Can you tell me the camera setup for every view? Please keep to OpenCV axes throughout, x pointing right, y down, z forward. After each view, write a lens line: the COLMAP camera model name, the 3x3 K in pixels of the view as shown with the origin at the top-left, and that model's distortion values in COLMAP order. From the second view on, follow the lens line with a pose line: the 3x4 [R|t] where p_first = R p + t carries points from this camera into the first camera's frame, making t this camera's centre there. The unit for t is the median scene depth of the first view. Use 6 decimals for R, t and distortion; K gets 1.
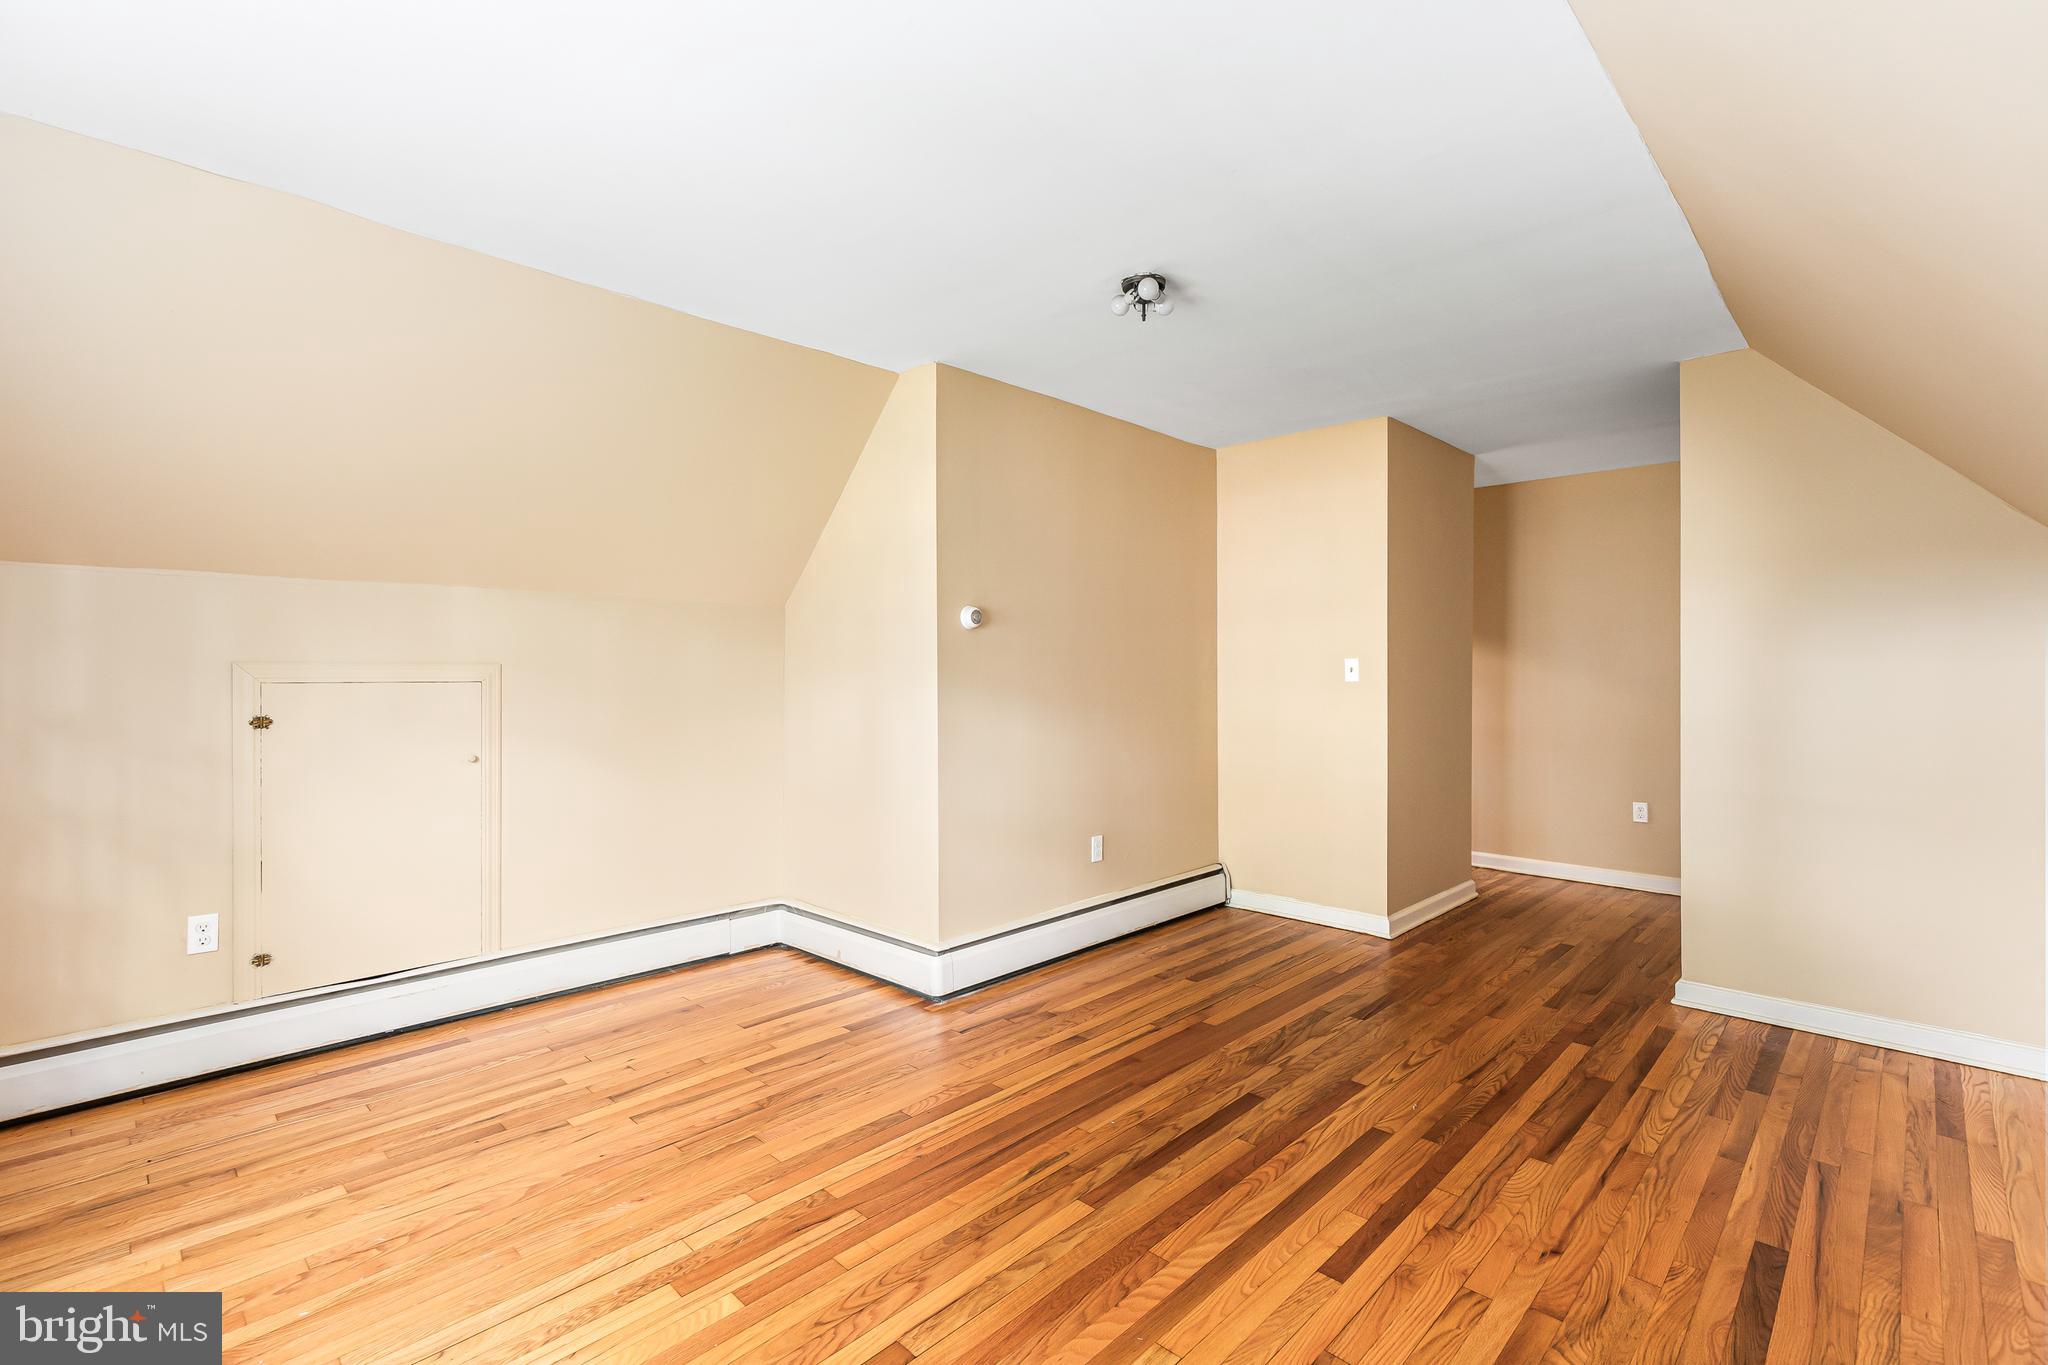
lens RADIAL K [[927.2, 0, 1034.9], [0, 927.2, 681.1], [0, 0, 1]] dist [0.012778, -0.001871]
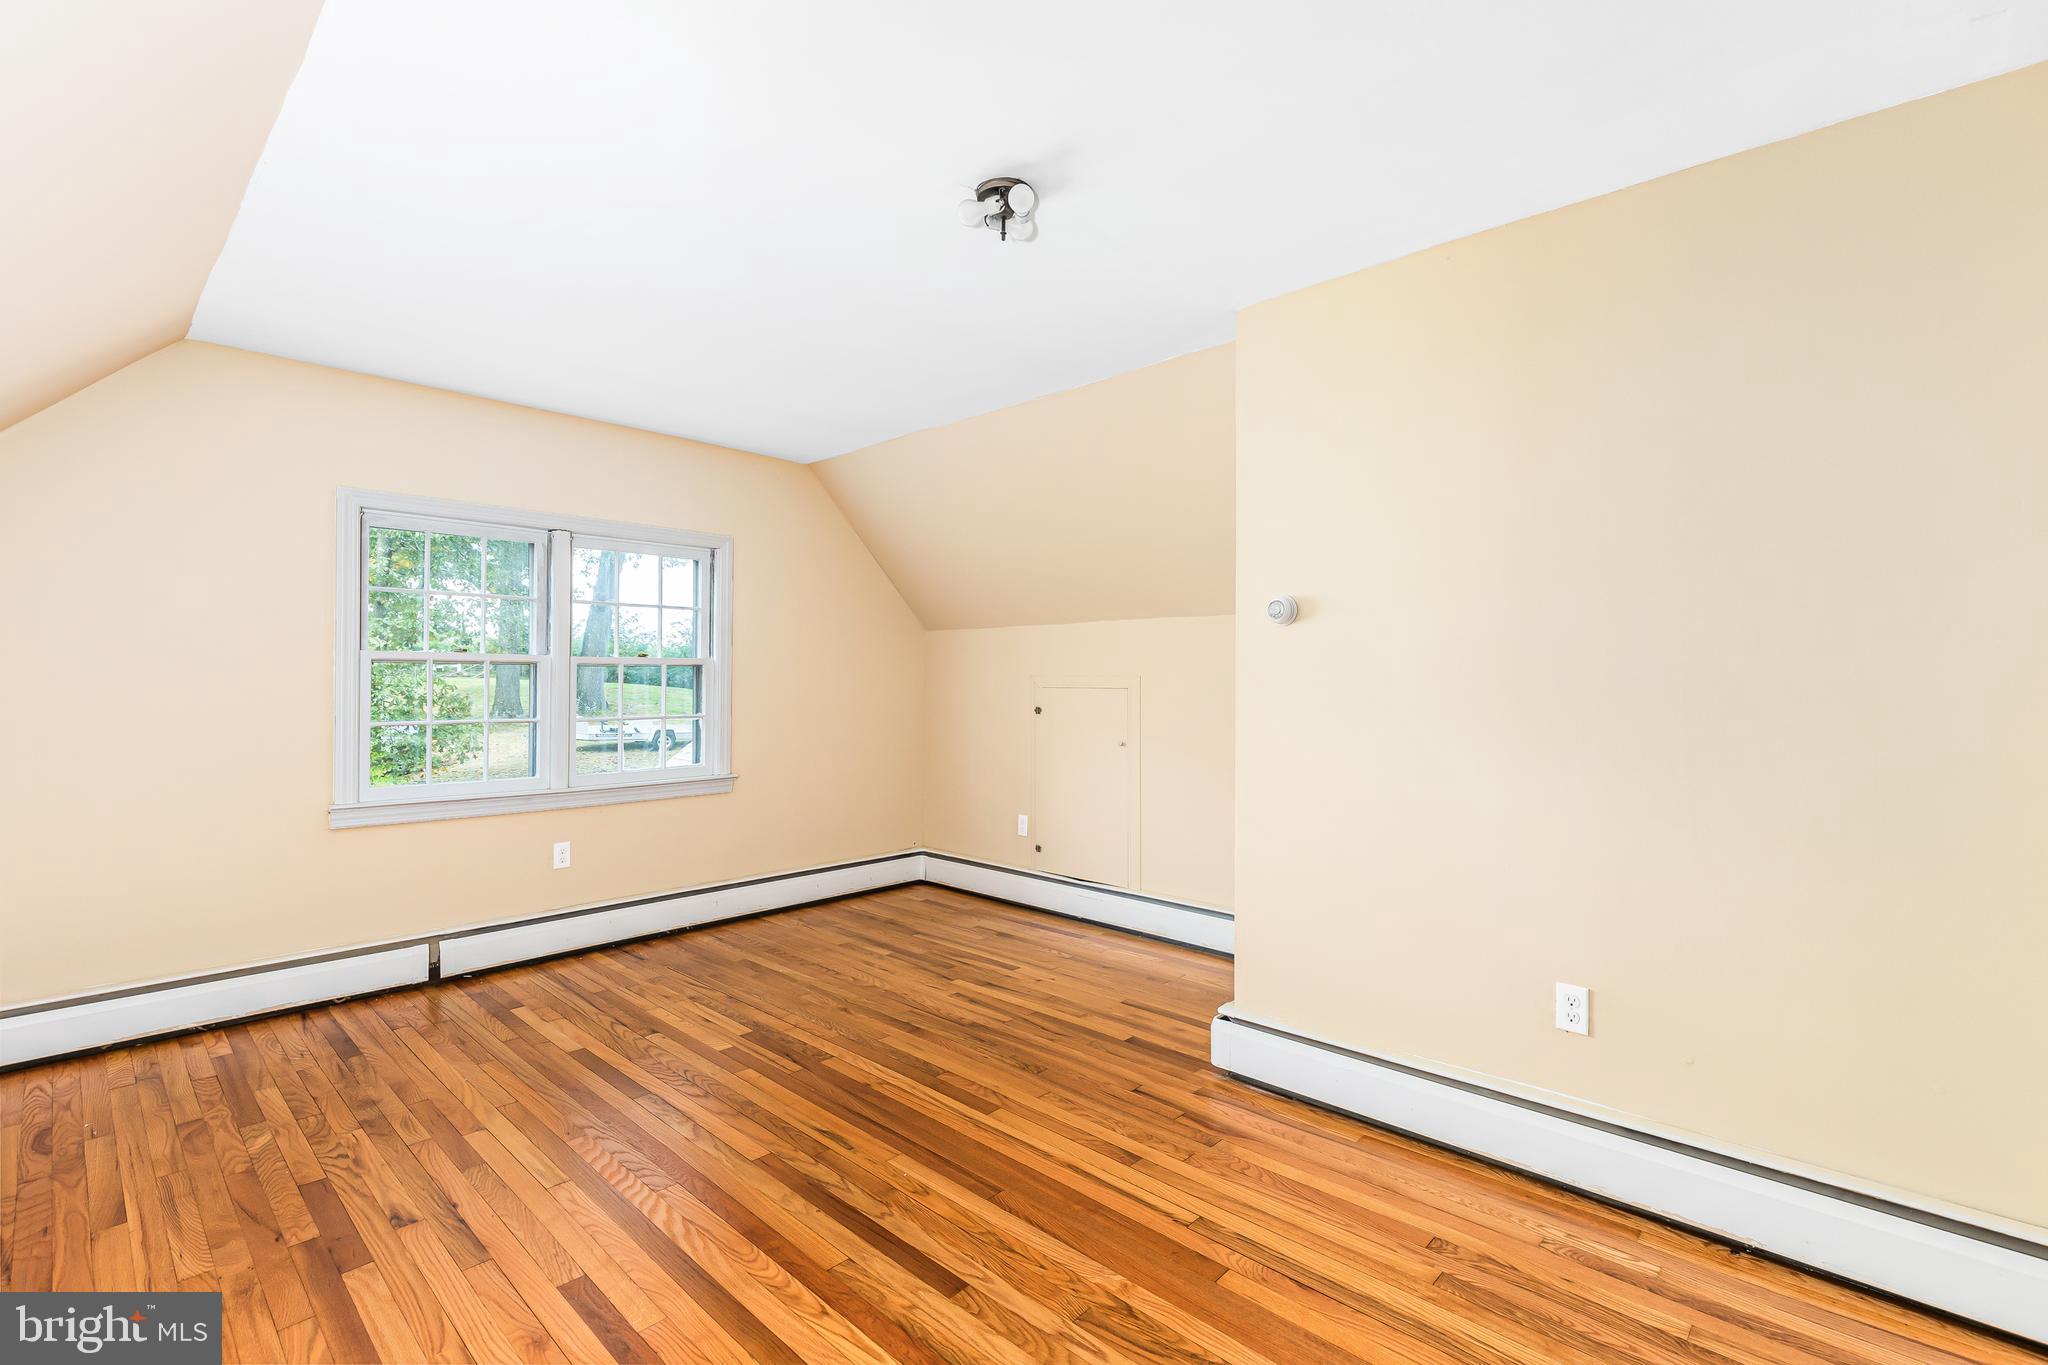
lens RADIAL K [[927.2, 0, 1034.8], [0, 927.2, 678.5], [0, 0, 1]] dist [0.012778, -0.001871]
pose [[0.001744, -0.003385, -0.999993, 0.958900], [-0.009983, 0.999944, -0.003402, -0.008649], [0.999949, 0.009989, 0.001710, 1.078485]]
